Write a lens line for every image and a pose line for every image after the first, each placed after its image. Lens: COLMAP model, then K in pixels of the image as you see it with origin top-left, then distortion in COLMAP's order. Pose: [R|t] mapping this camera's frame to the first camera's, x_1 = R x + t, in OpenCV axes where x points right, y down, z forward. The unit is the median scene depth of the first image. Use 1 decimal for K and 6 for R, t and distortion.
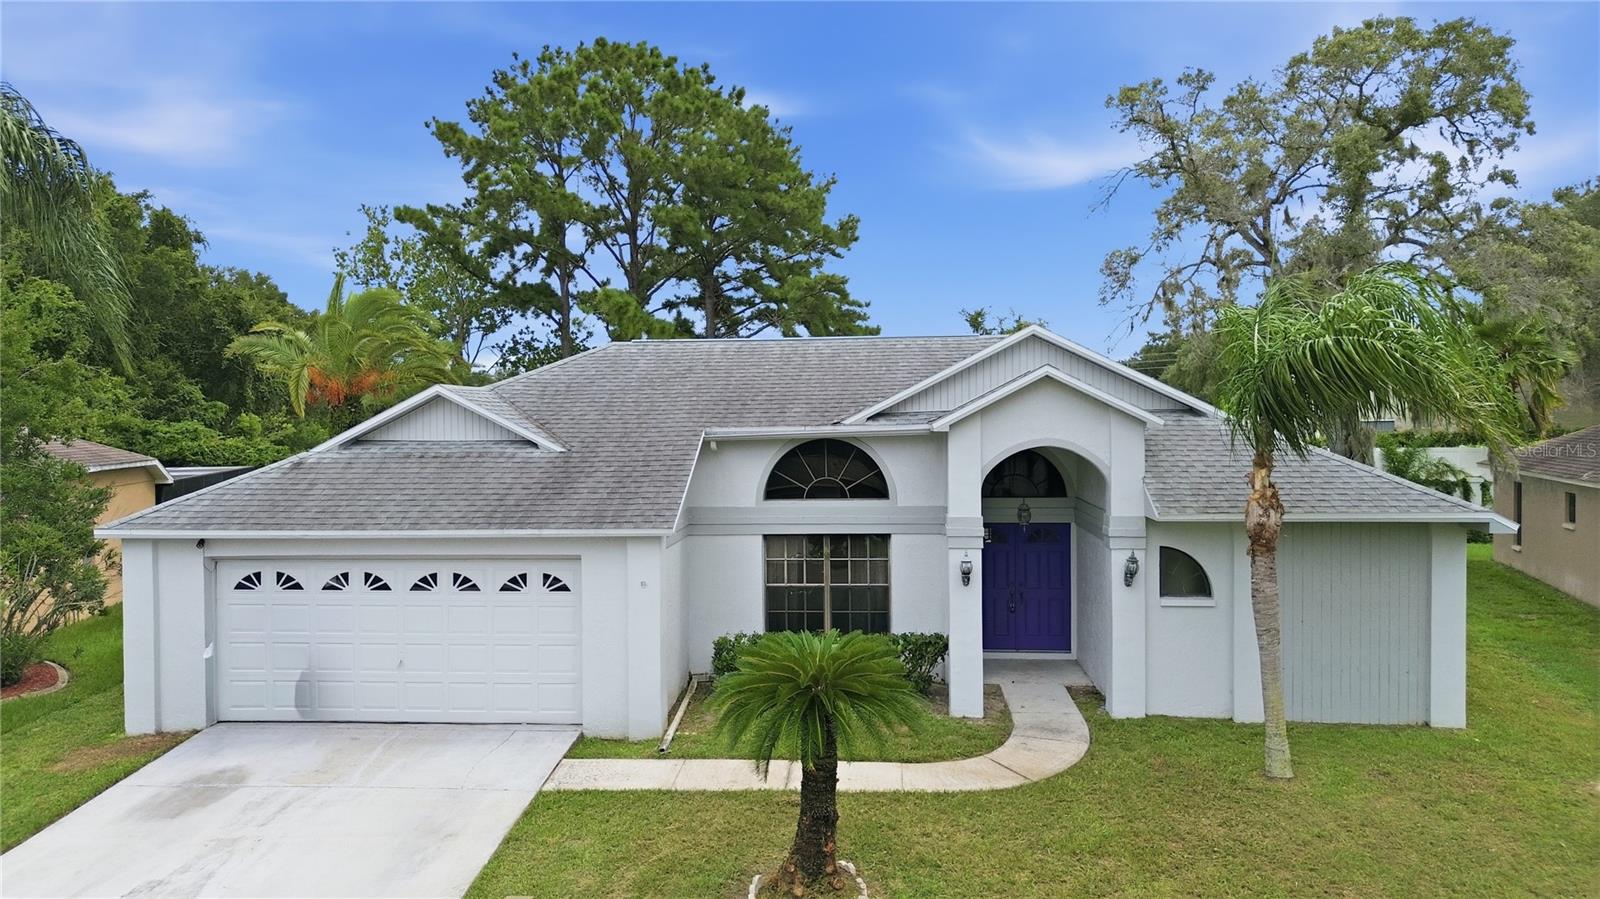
lens RADIAL K [[1135.8, 0, 800.0], [0, 1135.8, 449.5], [0, 0, 1]] dist [0.064023, -0.072600]
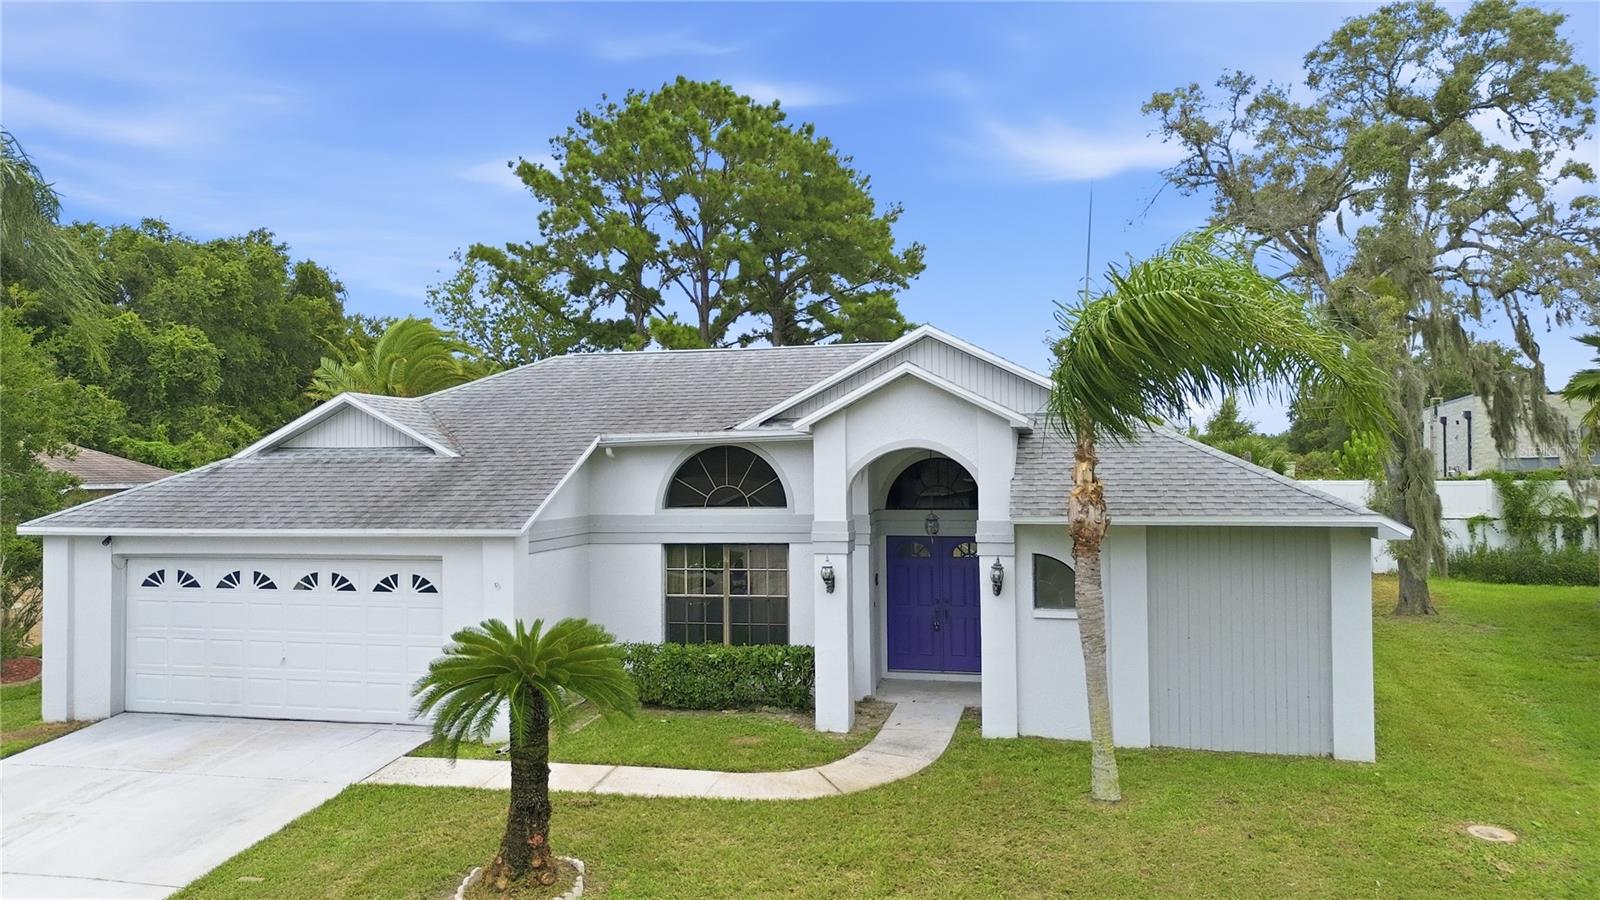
lens RADIAL K [[1141.9, 0, 800.0], [0, 1141.9, 450.0], [0, 0, 1]] dist [0.061378, -0.063543]
pose [[0.988879, -0.001697, -0.148713, 0.233648], [-0.004401, 0.999163, -0.040667, 0.034063], [0.148658, 0.040869, 0.988044, 0.036197]]
